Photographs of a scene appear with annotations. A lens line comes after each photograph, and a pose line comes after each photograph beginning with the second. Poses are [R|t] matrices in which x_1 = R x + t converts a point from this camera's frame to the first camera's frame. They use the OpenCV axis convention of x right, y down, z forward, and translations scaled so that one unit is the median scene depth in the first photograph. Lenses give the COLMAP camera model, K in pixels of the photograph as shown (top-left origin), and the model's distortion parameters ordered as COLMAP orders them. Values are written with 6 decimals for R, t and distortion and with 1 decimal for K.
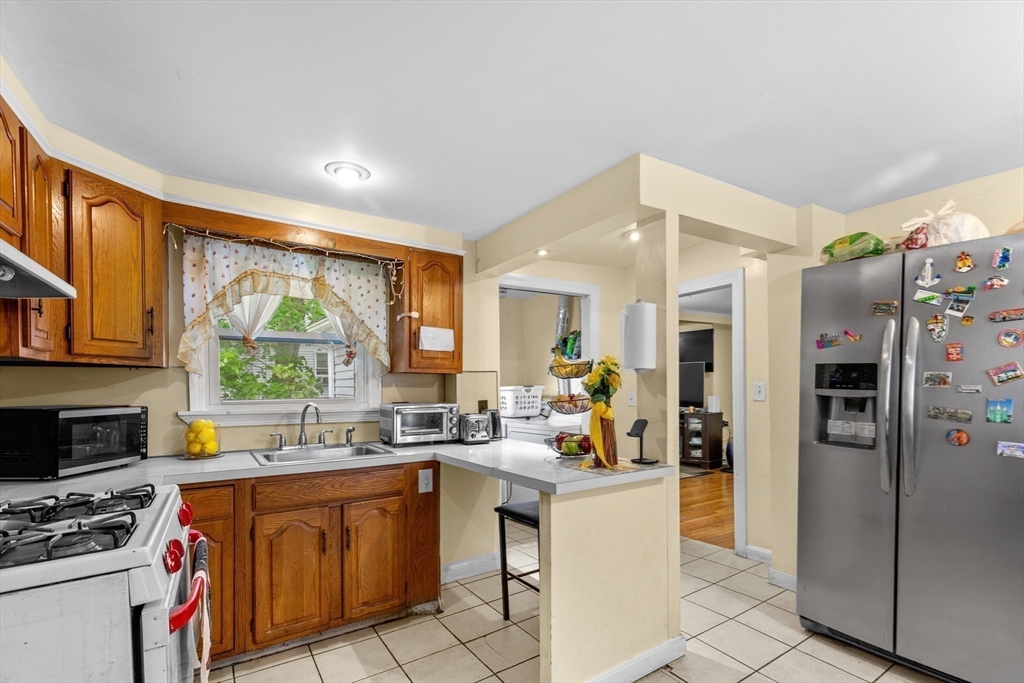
lens RADIAL K [[470.6, 0, 529.6], [0, 470.6, 389.8], [0, 0, 1]] dist [0.002812, -0.000436]
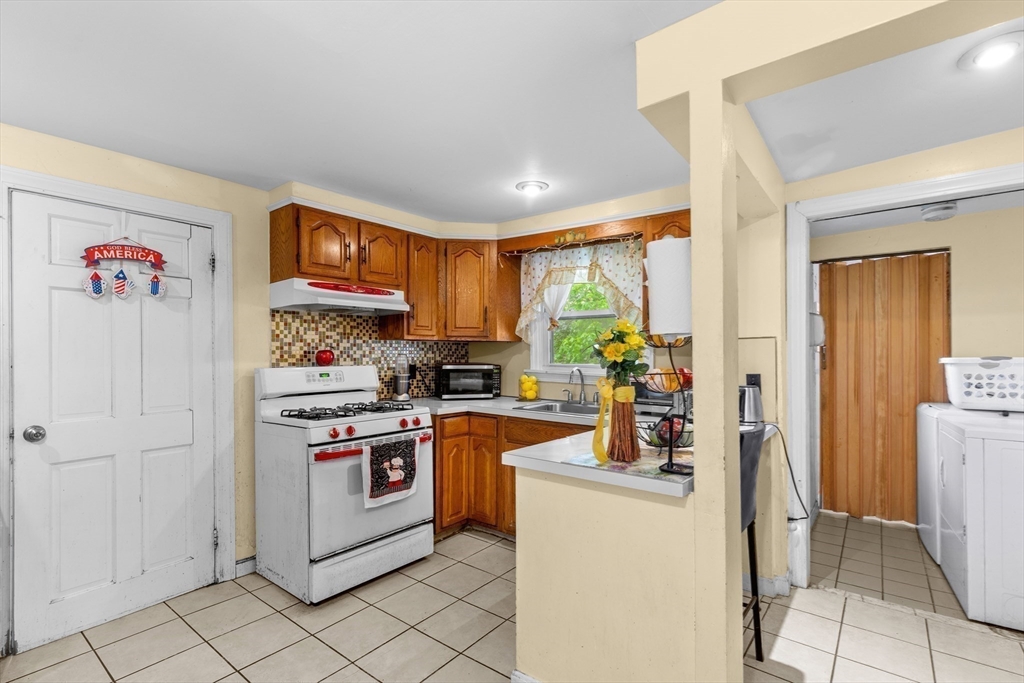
lens RADIAL K [[470.6, 0, 512.6], [0, 470.6, 344.3], [0, 0, 1]] dist [0.002812, -0.000436]
pose [[0.319115, -0.011962, -0.947641, 0.674157], [-0.017332, 0.999679, -0.018455, -0.007135], [0.947557, 0.022314, 0.318805, 0.456647]]
